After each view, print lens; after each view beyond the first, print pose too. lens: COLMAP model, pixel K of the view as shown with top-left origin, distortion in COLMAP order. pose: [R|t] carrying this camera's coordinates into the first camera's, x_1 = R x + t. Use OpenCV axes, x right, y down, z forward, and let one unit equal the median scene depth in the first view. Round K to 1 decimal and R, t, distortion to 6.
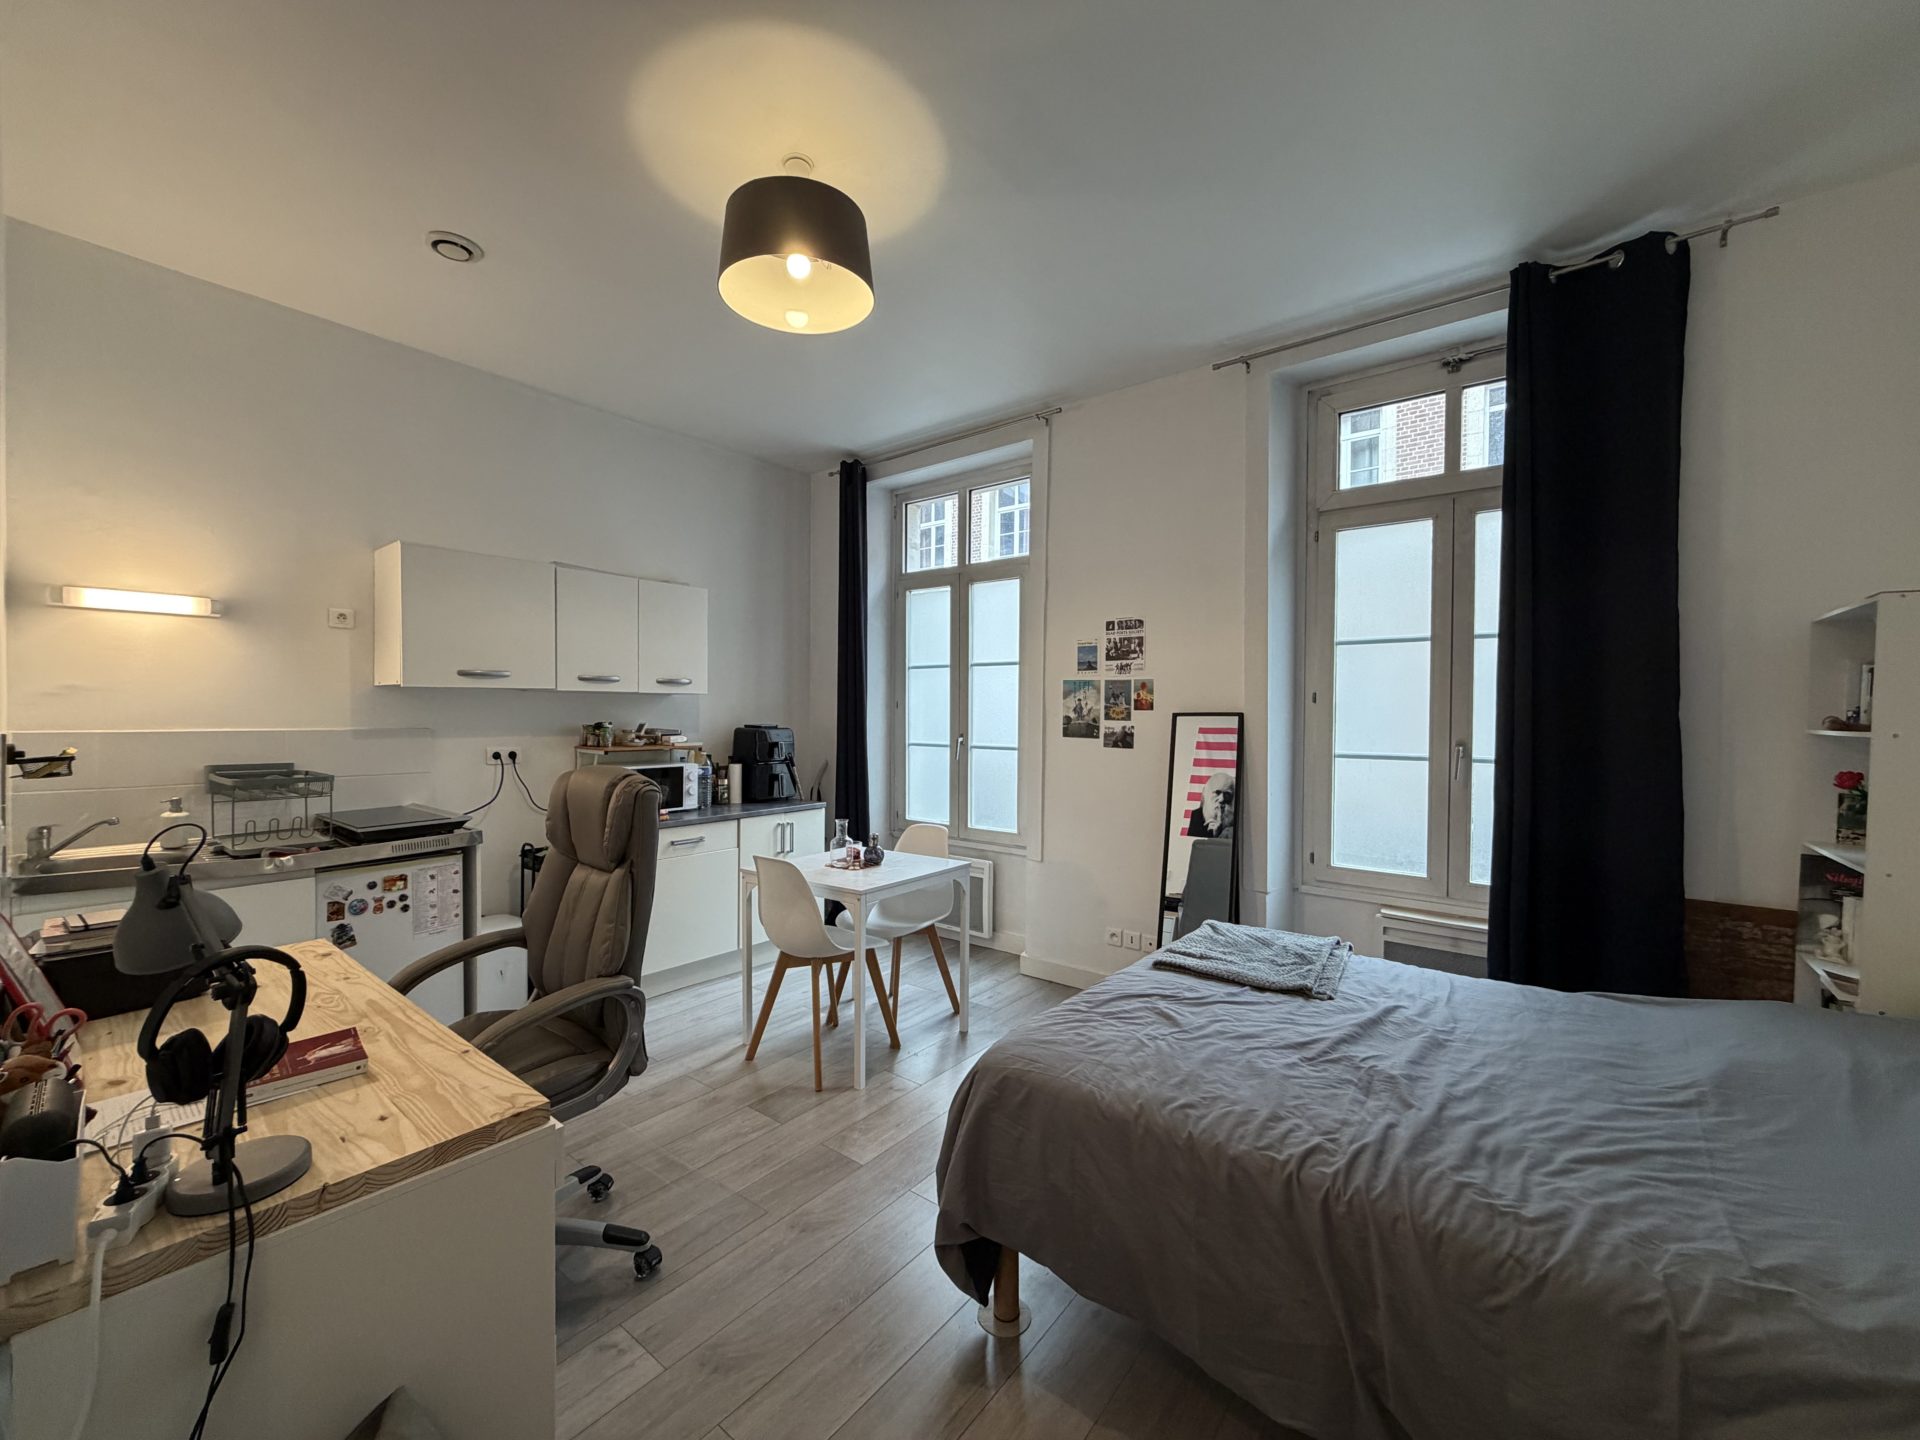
lens RADIAL K [[762.9, 0, 954.6], [0, 762.9, 717.8], [0, 0, 1]] dist [0.000505, -0.000398]
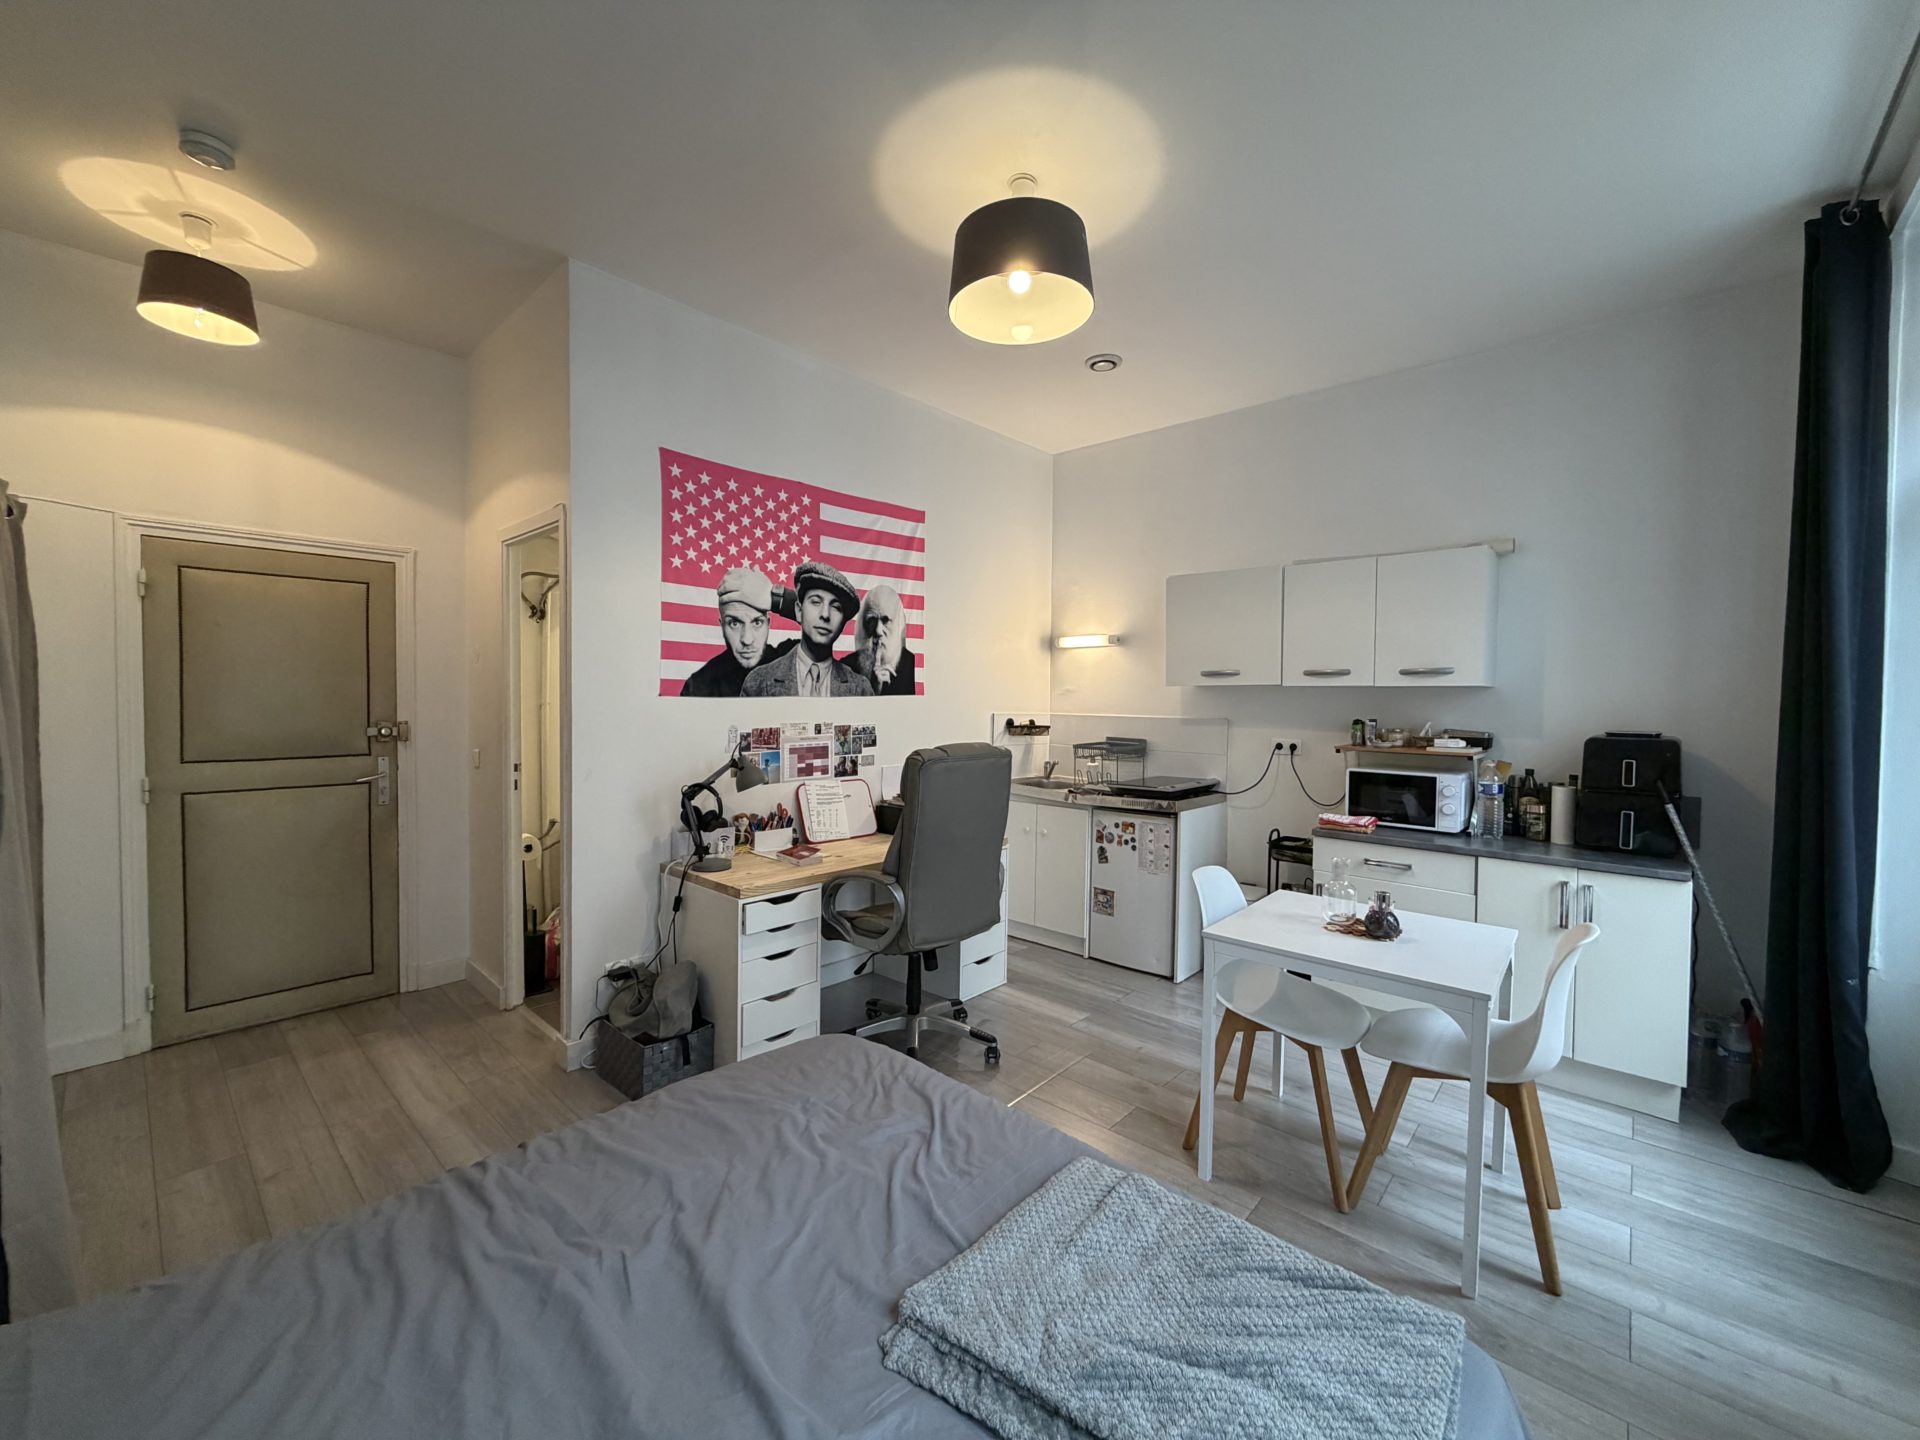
lens RADIAL K [[762.9, 0, 954.6], [0, 762.9, 717.8], [0, 0, 1]] dist [0.000505, -0.000398]
pose [[-0.067390, 0.021722, -0.997490, 0.567942], [-0.019336, 0.999547, 0.023073, -0.008281], [0.997539, 0.020842, -0.066940, 0.652811]]
